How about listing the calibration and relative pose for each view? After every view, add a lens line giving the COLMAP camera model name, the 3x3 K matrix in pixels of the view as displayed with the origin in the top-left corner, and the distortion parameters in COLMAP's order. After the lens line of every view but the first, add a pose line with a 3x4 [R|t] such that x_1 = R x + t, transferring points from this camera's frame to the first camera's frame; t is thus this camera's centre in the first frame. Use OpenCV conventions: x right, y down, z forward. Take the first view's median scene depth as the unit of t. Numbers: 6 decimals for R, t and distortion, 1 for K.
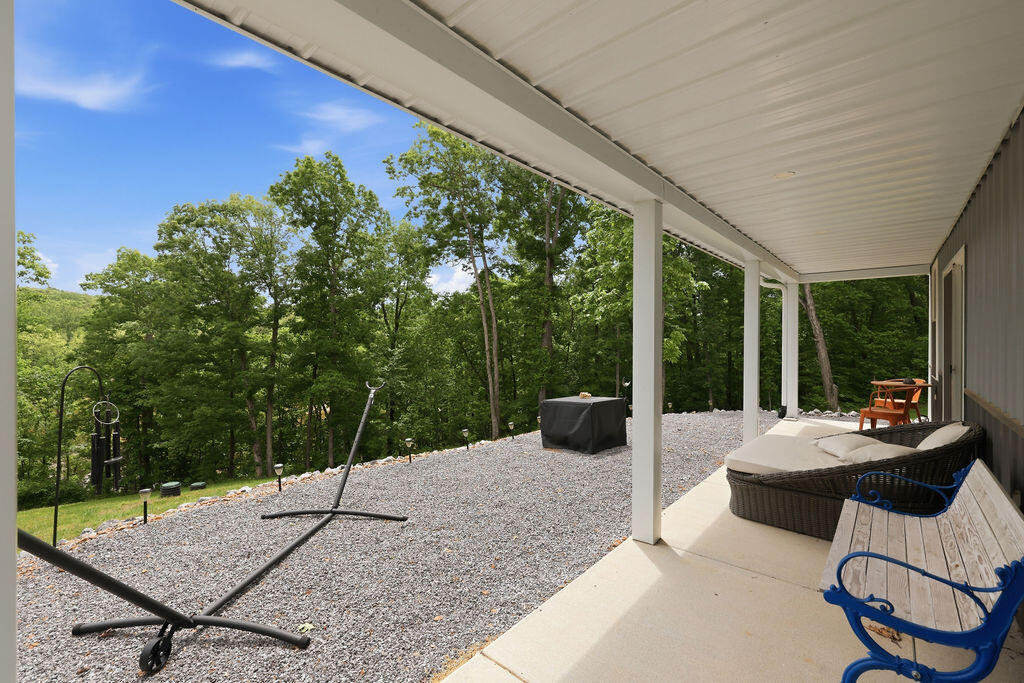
lens RADIAL K [[434.3, 0, 512.0], [0, 434.3, 341.5], [0, 0, 1]] dist [0.001743, 0.000175]
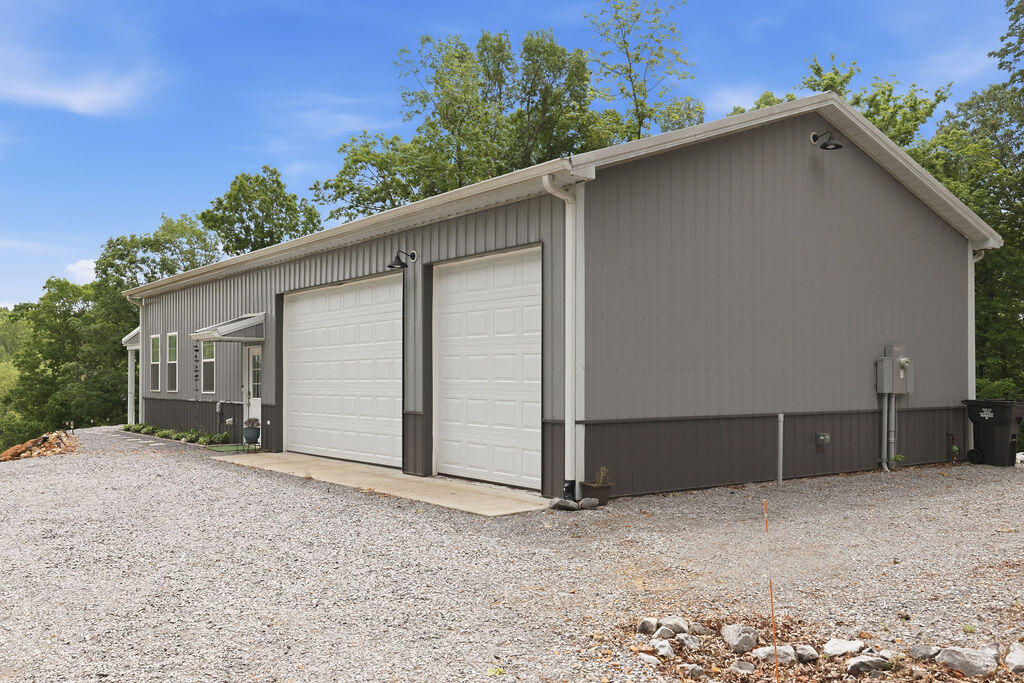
lens RADIAL K [[863.3, 0, 513.8], [0, 863.3, 380.2], [0, 0, 1]] dist [0.004643, -0.074148]
pose [[0.982470, 0.008940, -0.186205, 0.456526], [-0.012047, 0.999806, -0.015562, 0.014094], [0.186030, 0.017532, 0.982388, -0.693455]]
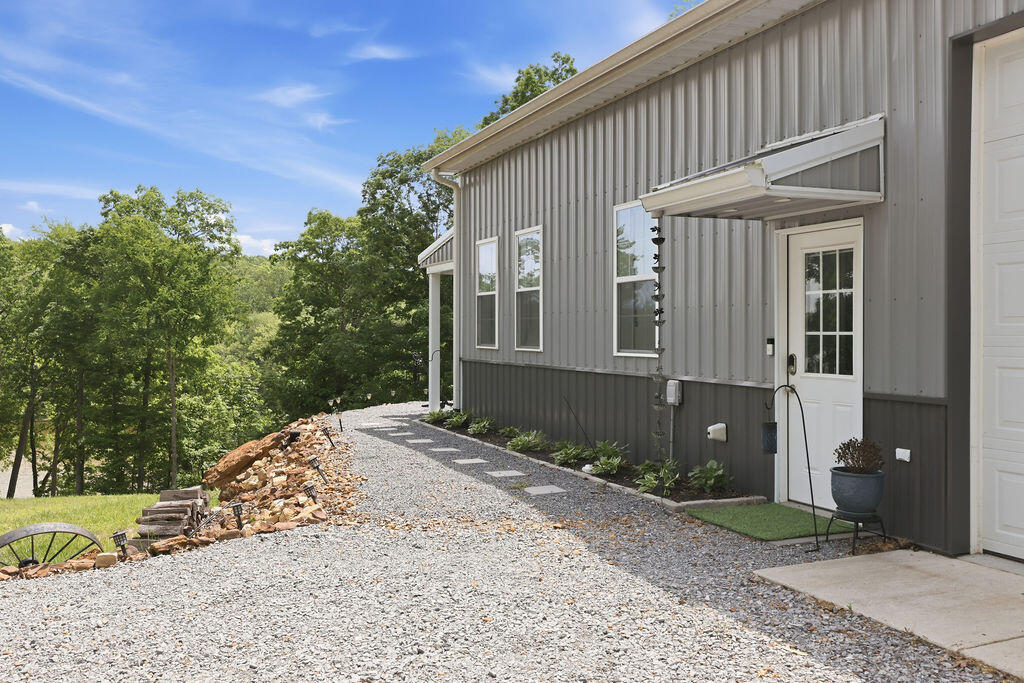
lens RADIAL K [[968.9, 0, 512.0], [0, 968.9, 341.5], [0, 0, 1]] dist [0.004568, -0.000290]
pose [[0.886247, 0.010626, -0.463091, 0.229272], [-0.011389, 0.999934, 0.001148, 0.012219], [0.463073, 0.004256, 0.886310, -0.404137]]
